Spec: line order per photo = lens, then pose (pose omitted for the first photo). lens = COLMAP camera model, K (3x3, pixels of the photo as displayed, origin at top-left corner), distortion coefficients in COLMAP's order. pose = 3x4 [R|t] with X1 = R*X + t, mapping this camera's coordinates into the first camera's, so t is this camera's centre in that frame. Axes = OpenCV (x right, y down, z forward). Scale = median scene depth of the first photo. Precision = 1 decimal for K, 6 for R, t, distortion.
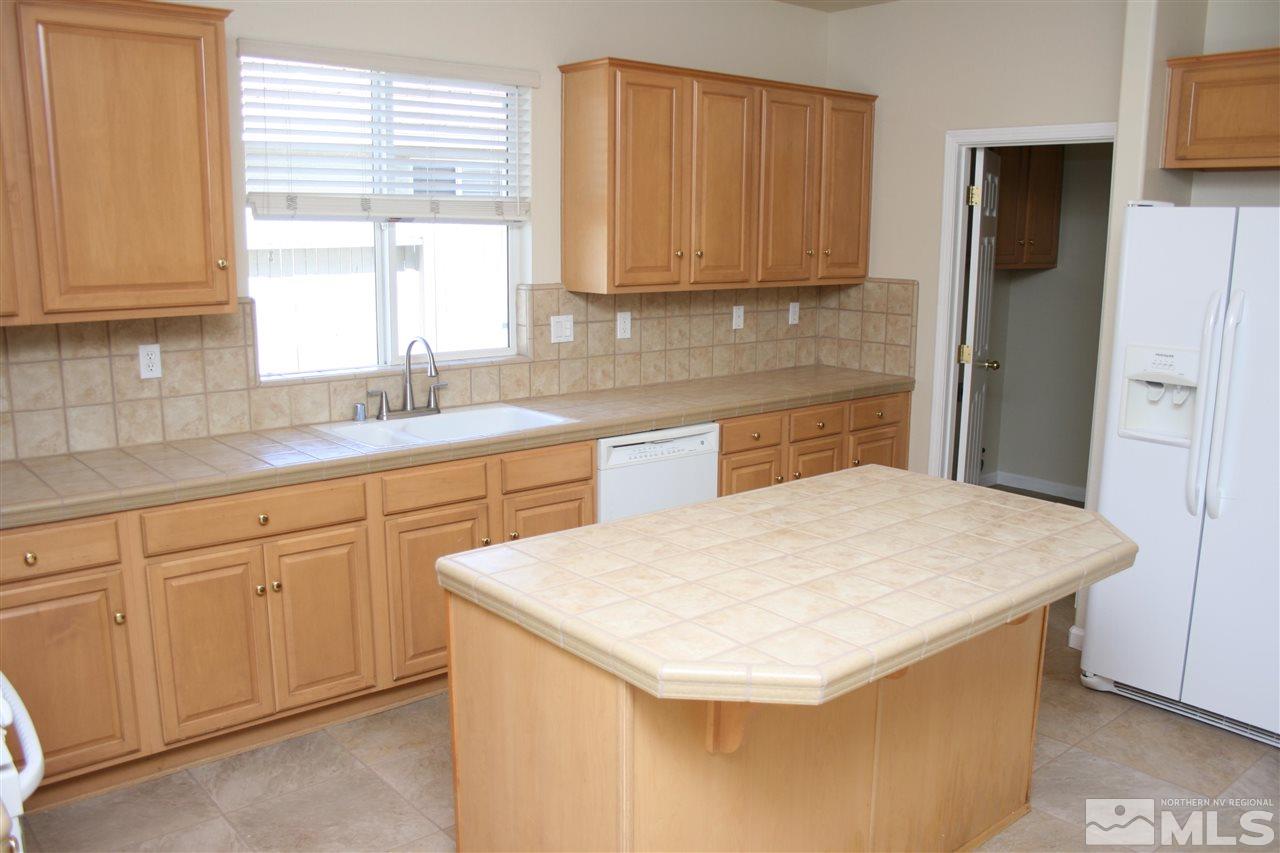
lens RADIAL K [[1075.4, 0, 640.1], [0, 1075.4, 435.6], [0, 0, 1]] dist [-0.126572, 0.086798]
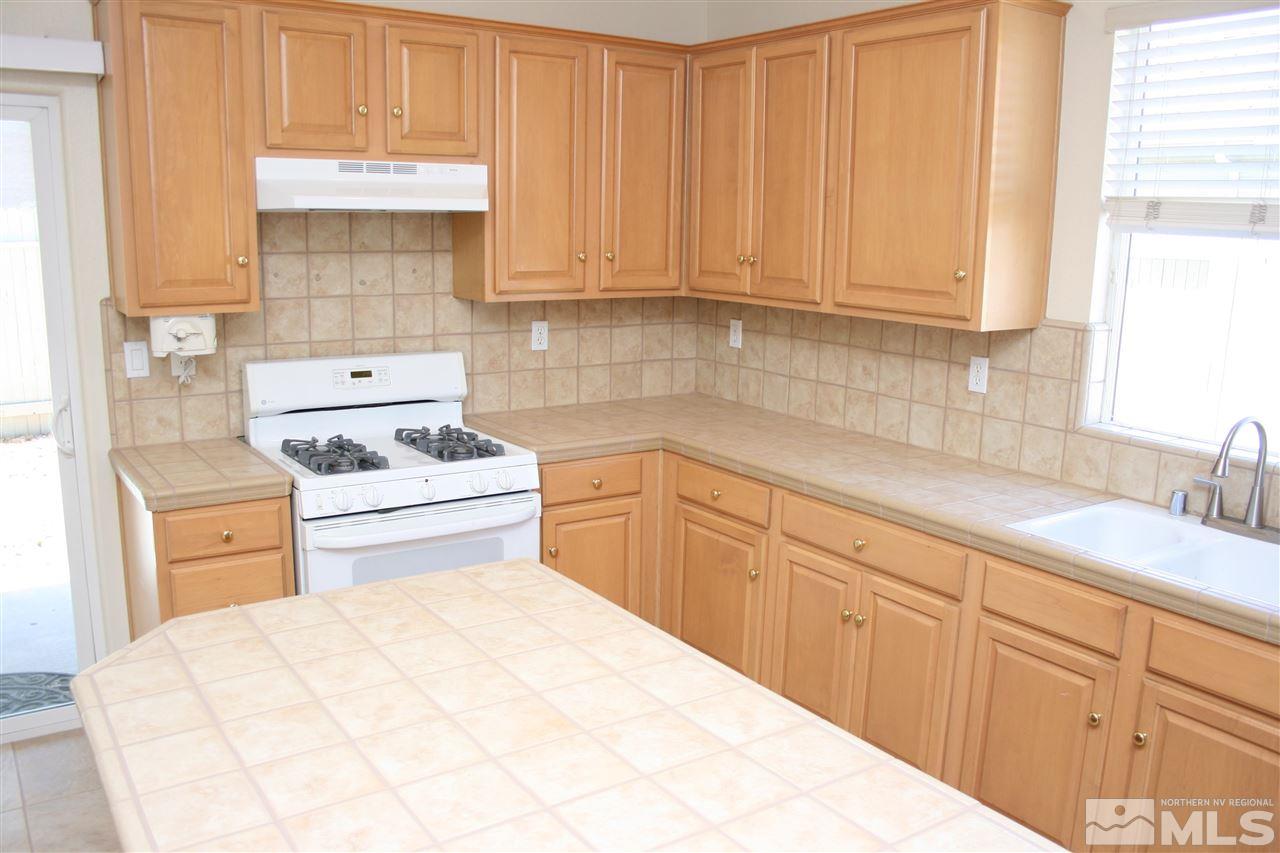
lens RADIAL K [[1075.4, 0, 642.2], [0, 1075.4, 429.7], [0, 0, 1]] dist [-0.126572, 0.086798]
pose [[-0.103894, 0.182171, -0.977763, 0.520107], [-0.212878, 0.956228, 0.200778, -0.152891], [0.971539, 0.229004, -0.060566, 0.781646]]
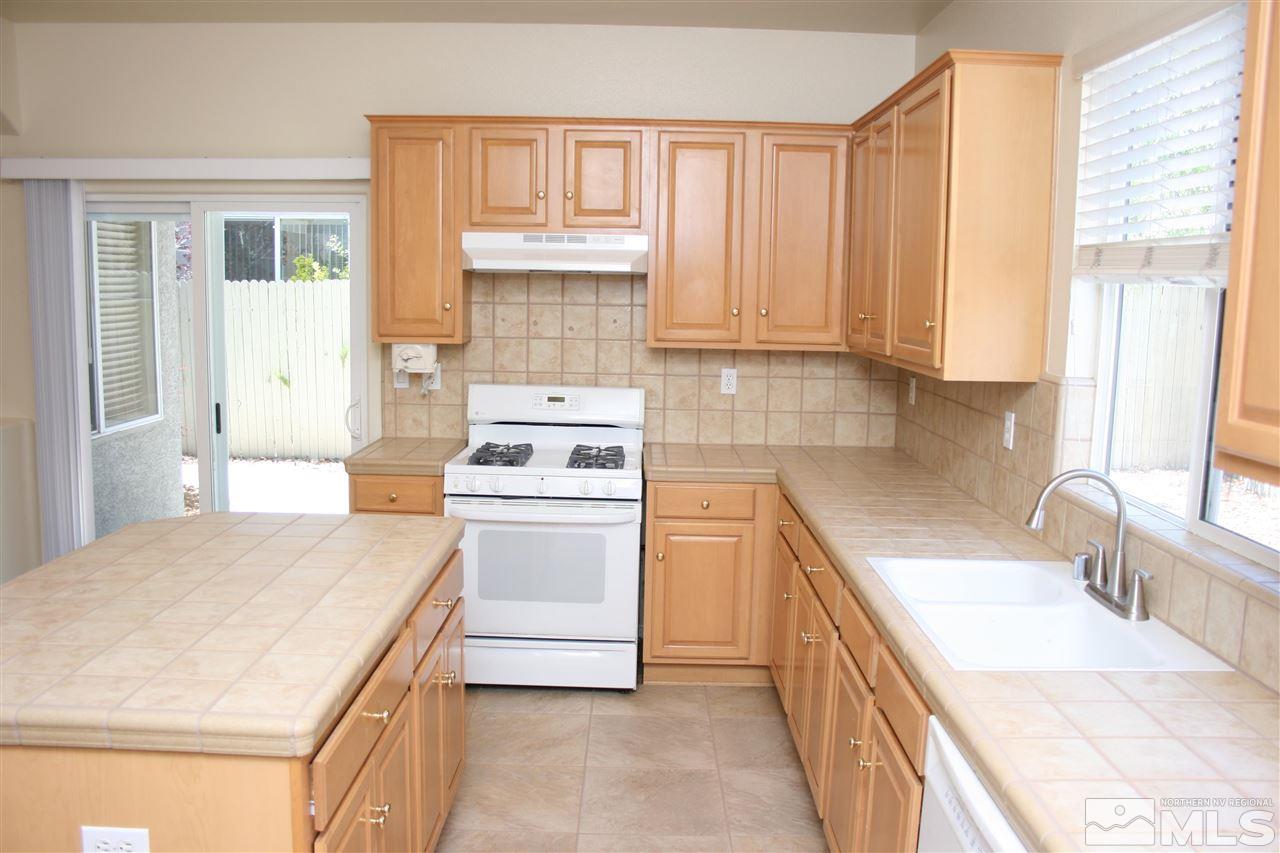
lens RADIAL K [[1075.4, 0, 637.7], [0, 1075.4, 425.4], [0, 0, 1]] dist [-0.126572, 0.086798]
pose [[-0.649694, 0.074567, -0.756530, 0.469420], [-0.173275, 0.954455, 0.242882, -0.249292], [0.740185, 0.288887, -0.607183, 1.340090]]
